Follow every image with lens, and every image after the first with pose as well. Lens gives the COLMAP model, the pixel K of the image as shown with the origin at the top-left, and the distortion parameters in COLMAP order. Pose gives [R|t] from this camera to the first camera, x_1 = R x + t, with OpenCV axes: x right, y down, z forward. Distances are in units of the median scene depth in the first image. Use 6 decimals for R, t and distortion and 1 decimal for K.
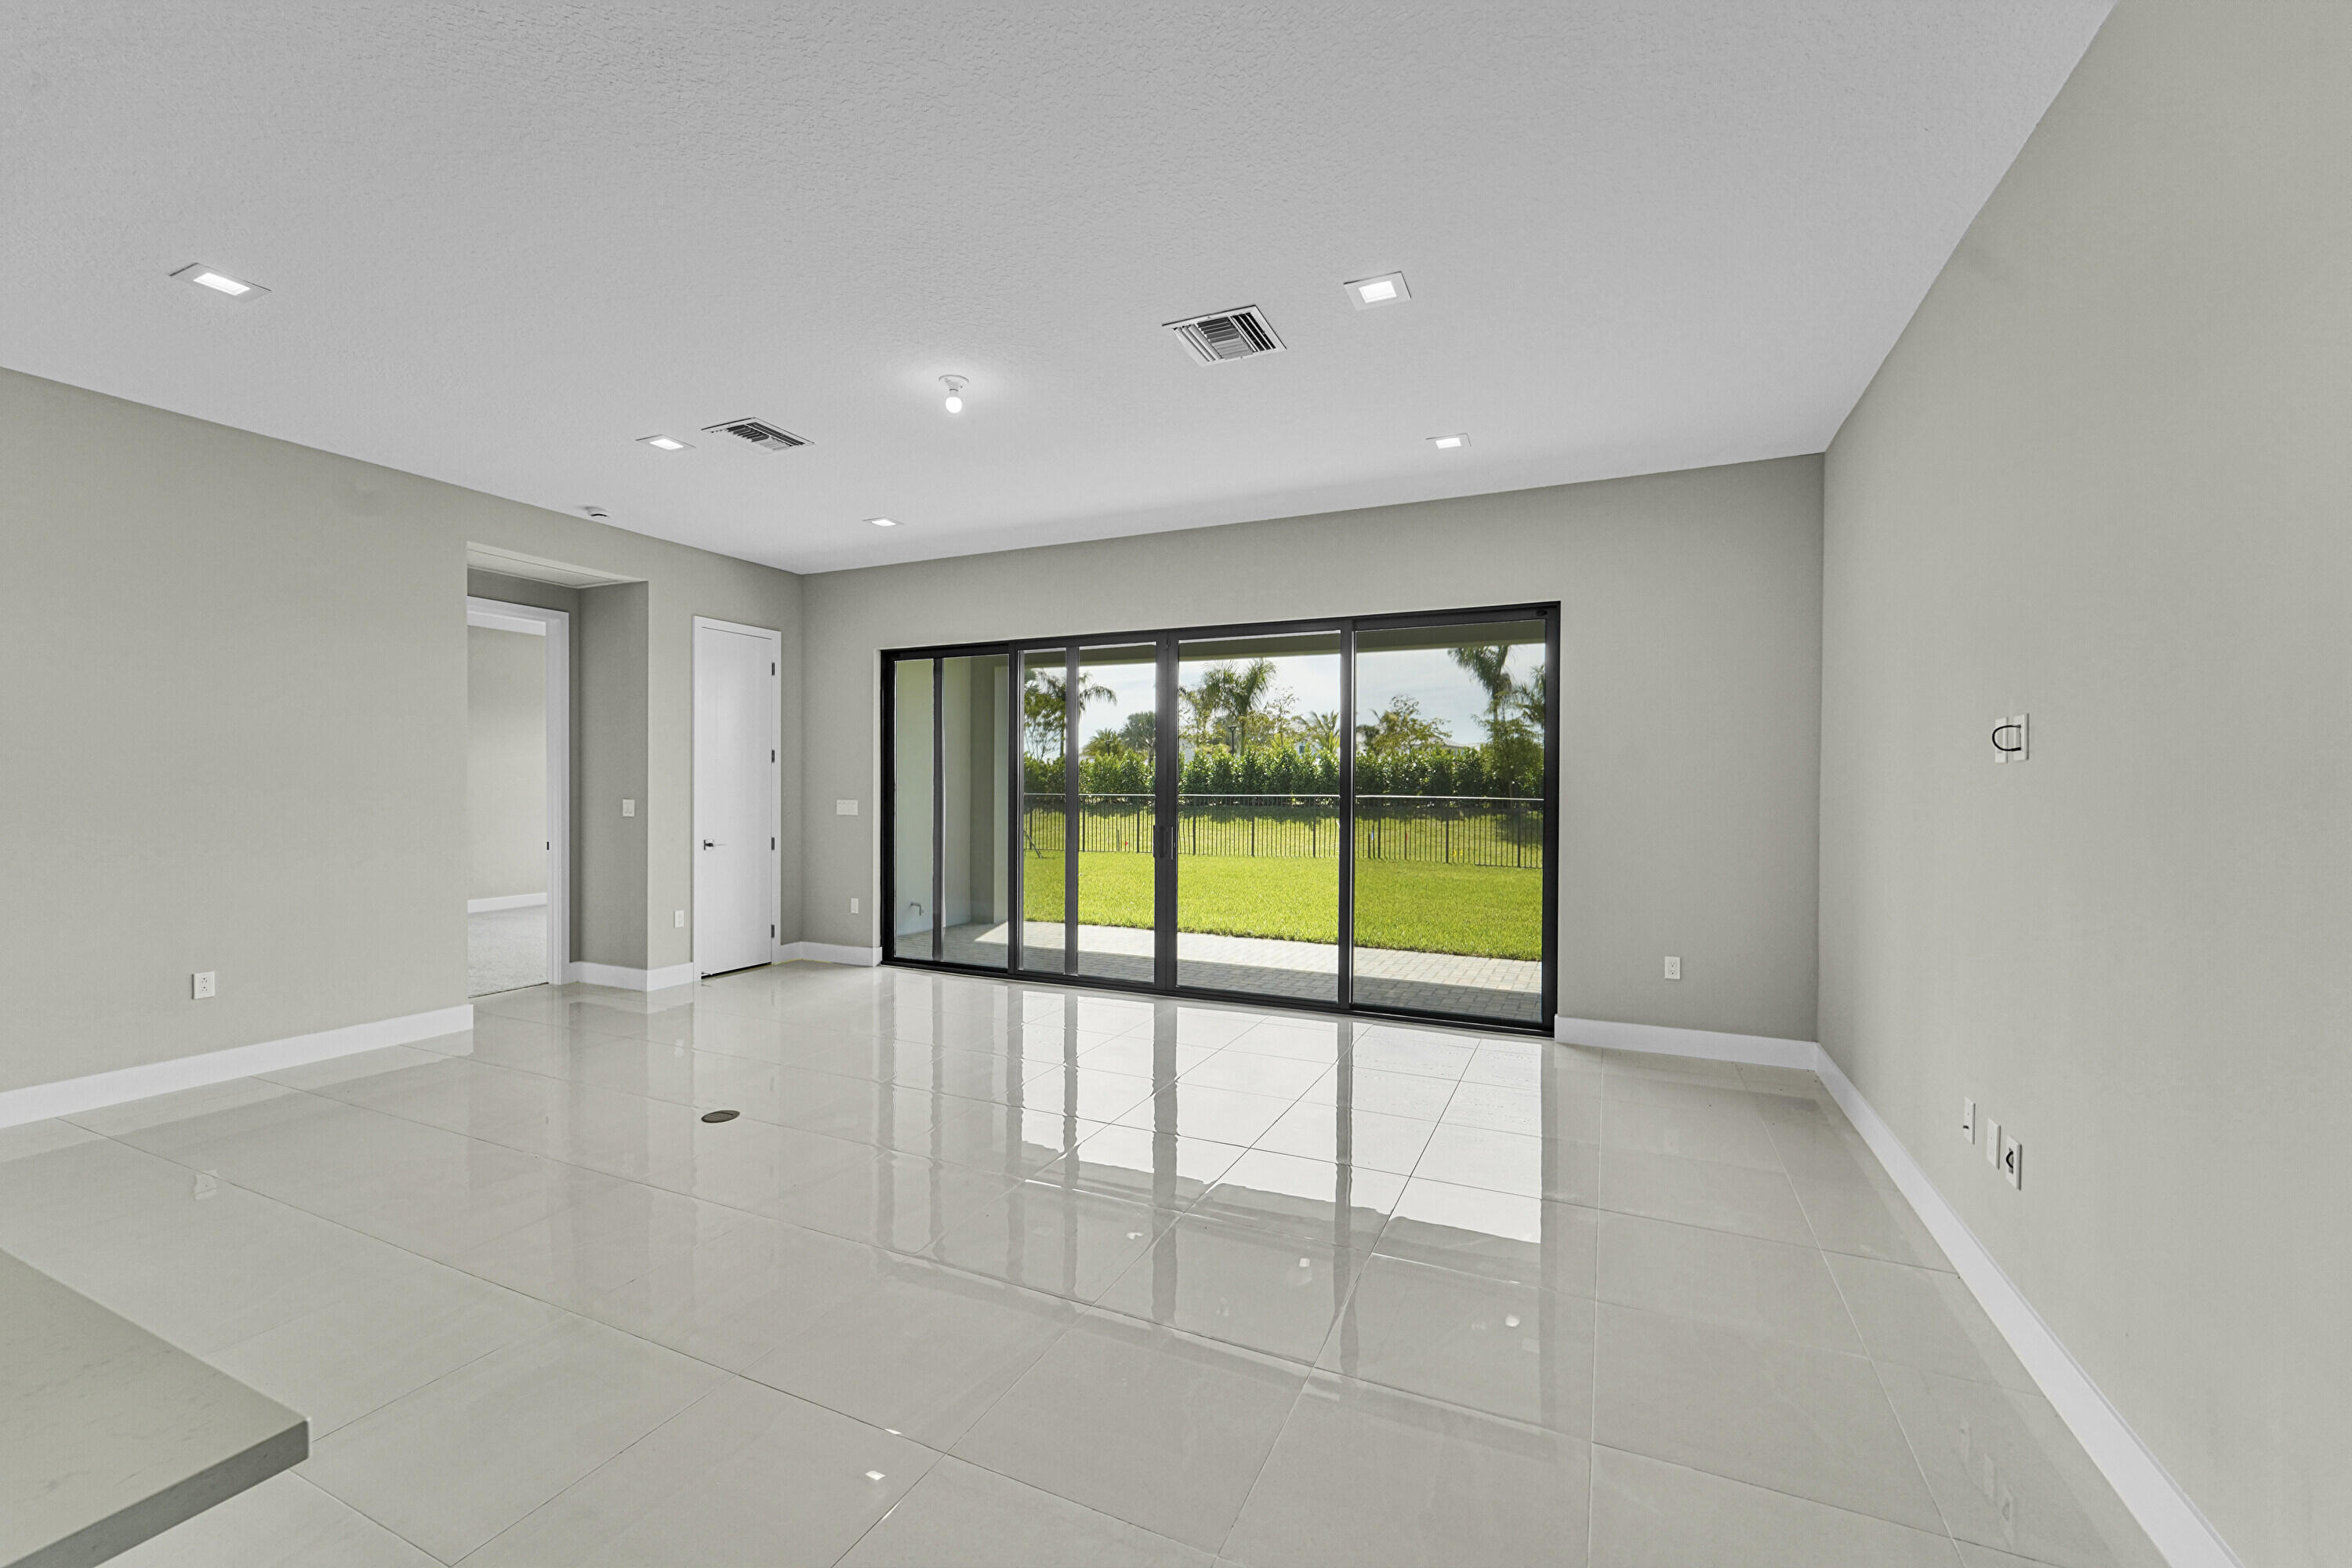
lens RADIAL K [[945.9, 0, 1168.4], [0, 945.9, 771.8], [0, 0, 1]] dist [0.000670, -0.000771]
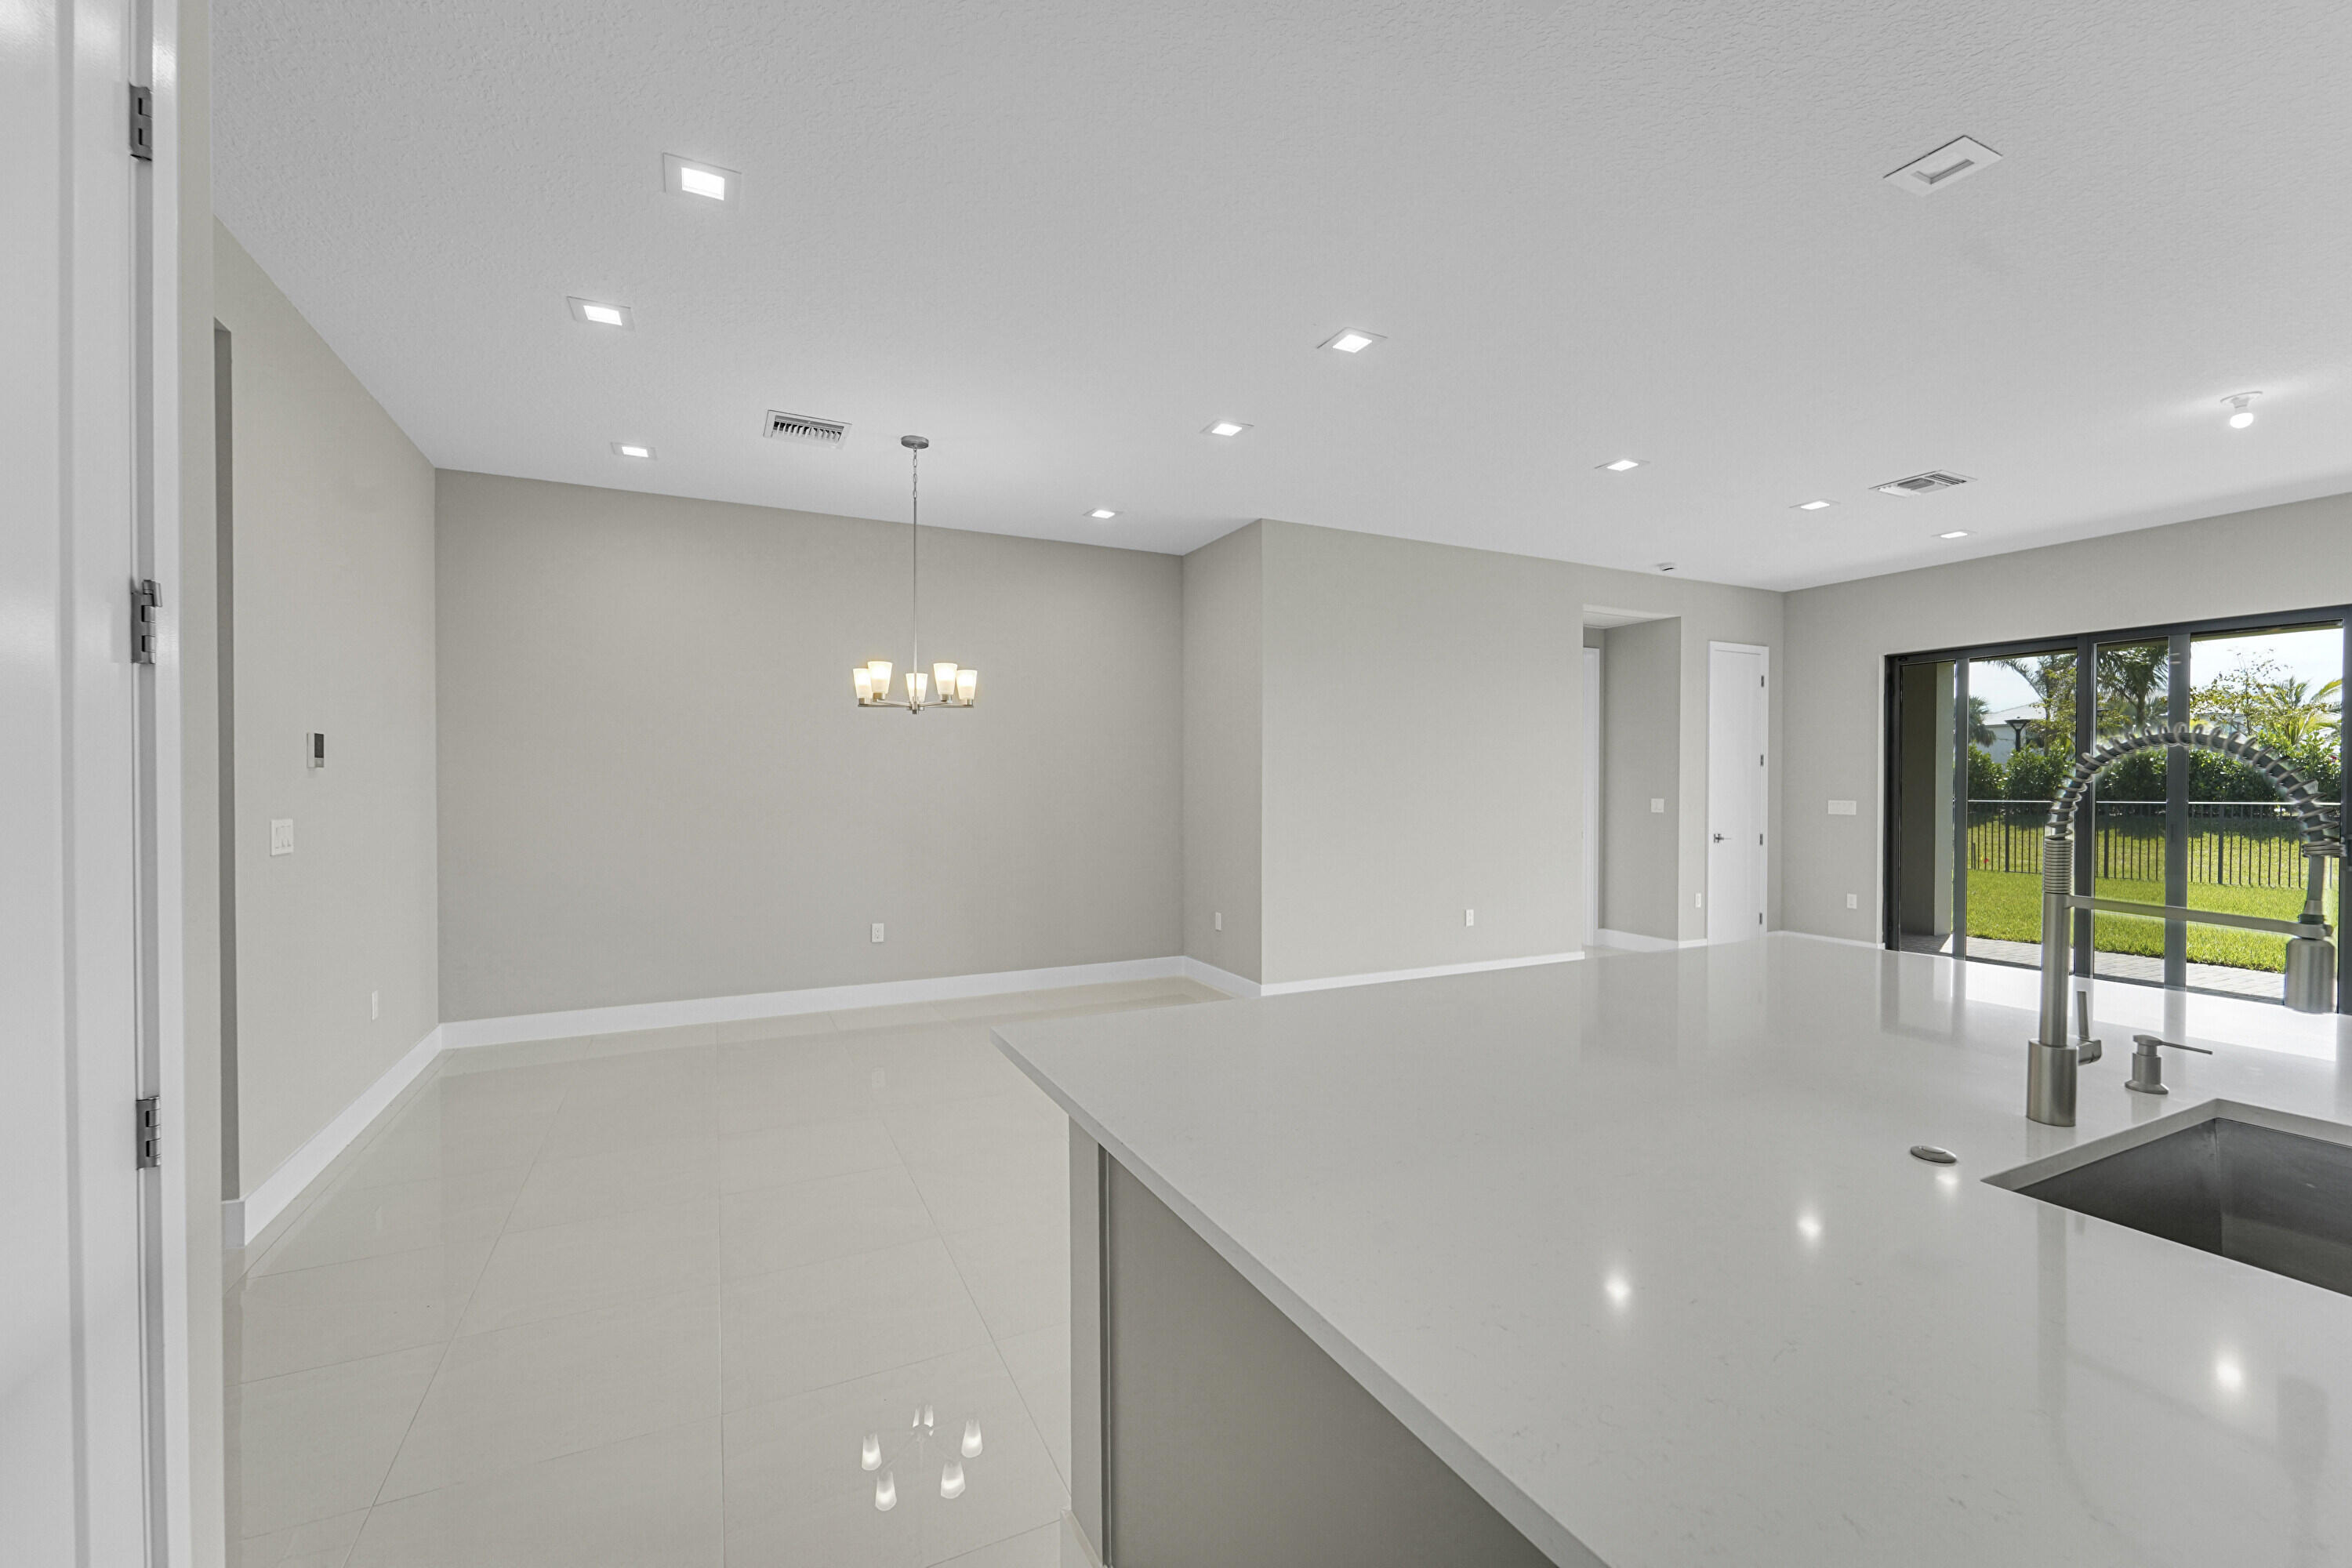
lens RADIAL K [[945.9, 0, 1174.4], [0, 945.9, 771.1], [0, 0, 1]] dist [0.000670, -0.000771]
pose [[0.773551, -0.014658, -0.633564, -0.266707], [0.010233, 0.999891, -0.010639, 0.000849], [0.633651, 0.001747, 0.773617, -0.311056]]
